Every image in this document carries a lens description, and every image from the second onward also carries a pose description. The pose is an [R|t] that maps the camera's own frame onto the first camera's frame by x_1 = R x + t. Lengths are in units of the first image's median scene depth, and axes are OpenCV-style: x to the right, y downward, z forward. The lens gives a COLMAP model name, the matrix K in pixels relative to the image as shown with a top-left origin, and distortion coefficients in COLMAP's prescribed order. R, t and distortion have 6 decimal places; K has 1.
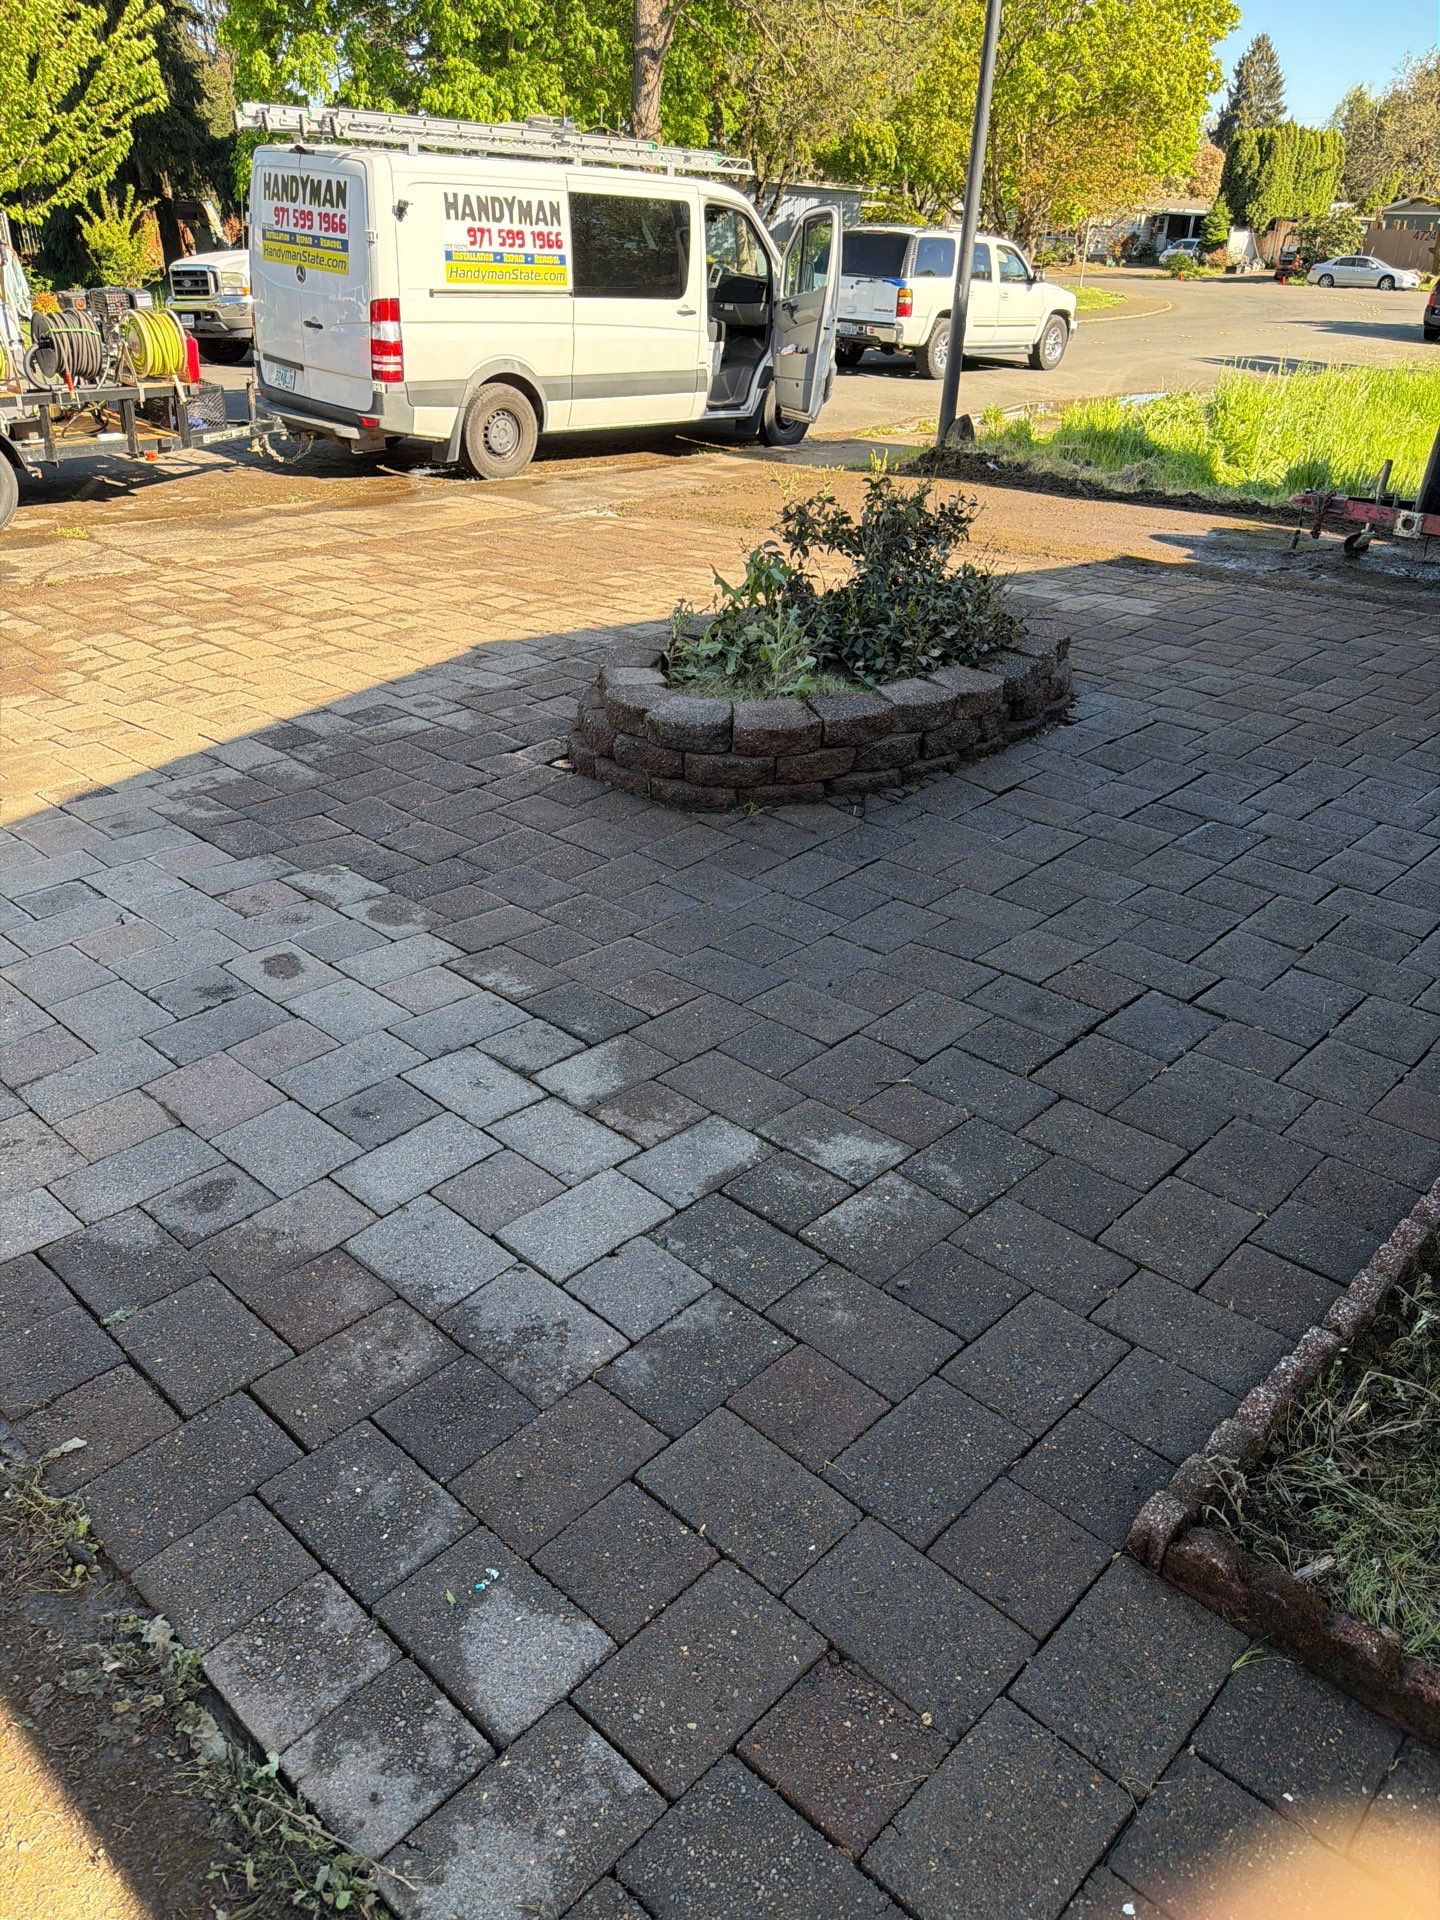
lens RADIAL K [[1344.8, 0, 699.3], [0, 1344.8, 974.9], [0, 0, 1]] dist [-0.001644, -0.002109]
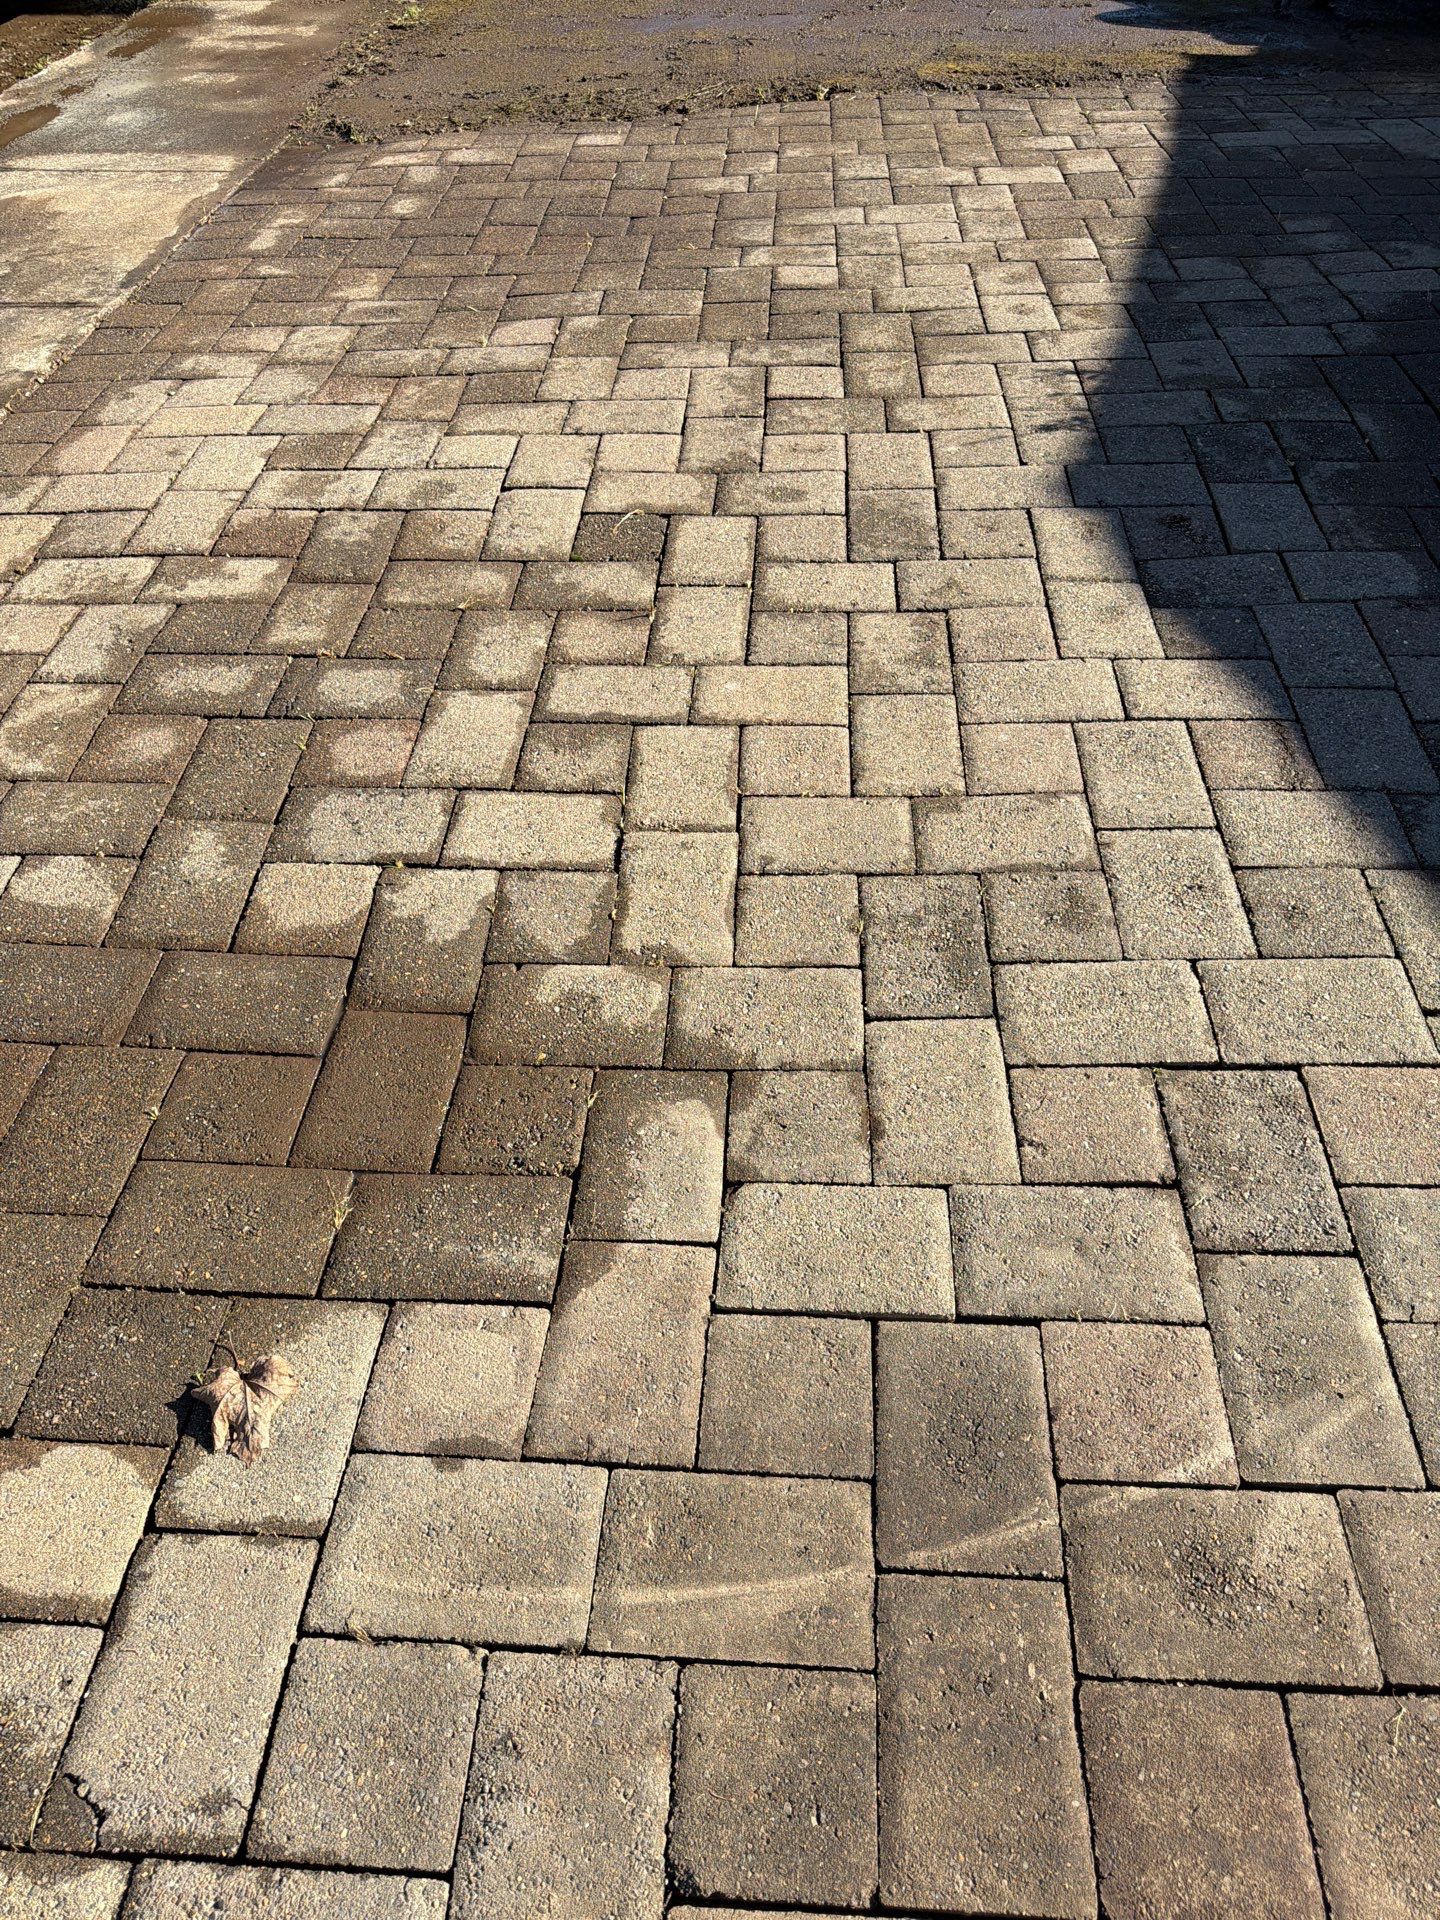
lens RADIAL K [[1344.8, 0, 699.3], [0, 1344.8, 974.9], [0, 0, 1]] dist [-0.001644, -0.002109]
pose [[0.762924, -0.490478, 0.421163, -0.597798], [0.341970, 0.859033, 0.380944, -0.352581], [-0.548637, -0.146606, 0.823106, 0.698778]]
